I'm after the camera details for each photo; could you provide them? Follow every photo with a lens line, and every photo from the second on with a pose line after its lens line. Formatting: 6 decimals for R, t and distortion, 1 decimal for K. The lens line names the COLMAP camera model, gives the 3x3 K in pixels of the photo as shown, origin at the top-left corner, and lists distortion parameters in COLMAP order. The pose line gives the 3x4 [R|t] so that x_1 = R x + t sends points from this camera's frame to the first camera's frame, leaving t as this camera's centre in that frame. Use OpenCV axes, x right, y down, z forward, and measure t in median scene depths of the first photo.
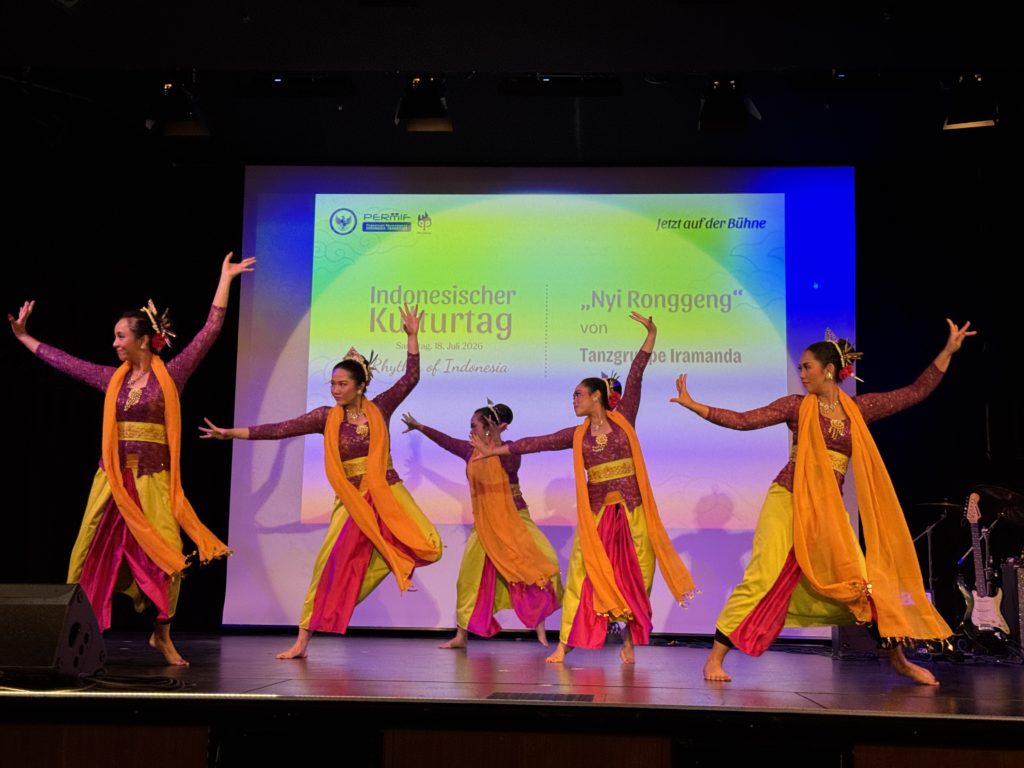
lens RADIAL K [[1420.7, 0, 512.0], [0, 1420.7, 384.0], [0, 0, 1]] dist [0.162651, -0.250825]
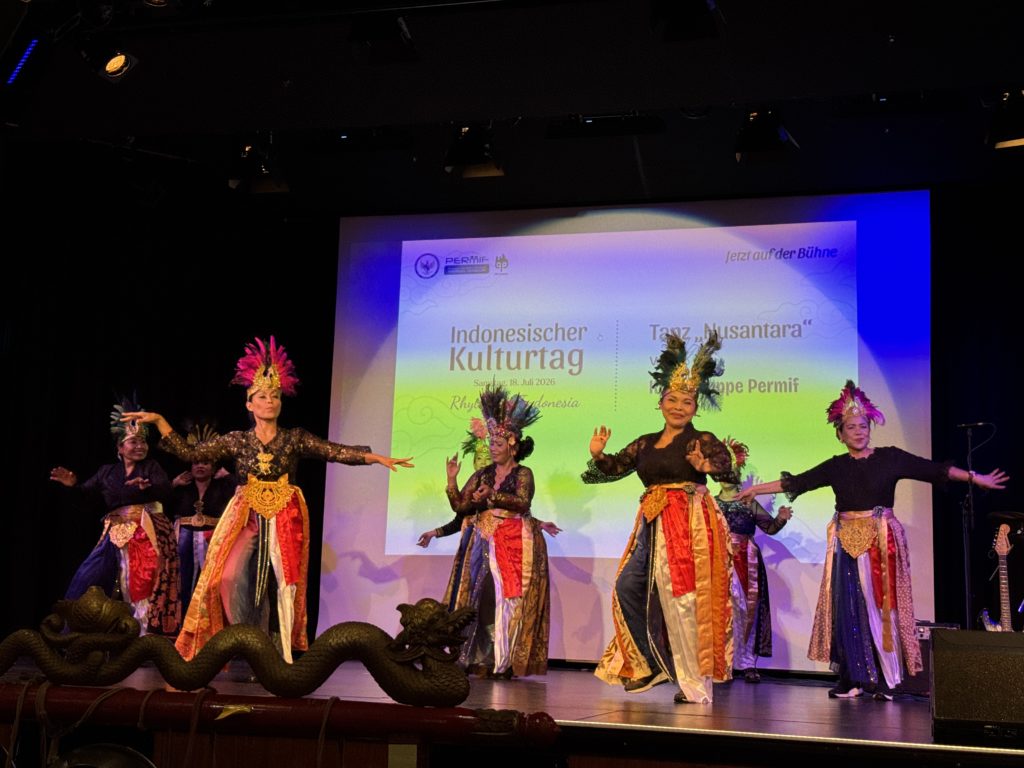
lens RADIAL K [[1420.7, 0, 512.0], [0, 1420.7, 384.0], [0, 0, 1]] dist [0.162651, -0.250825]
pose [[0.978672, -0.019799, -0.204475, 0.157962], [0.013798, 0.999432, -0.030730, 0.005948], [0.204967, 0.027253, 0.978389, -0.008584]]
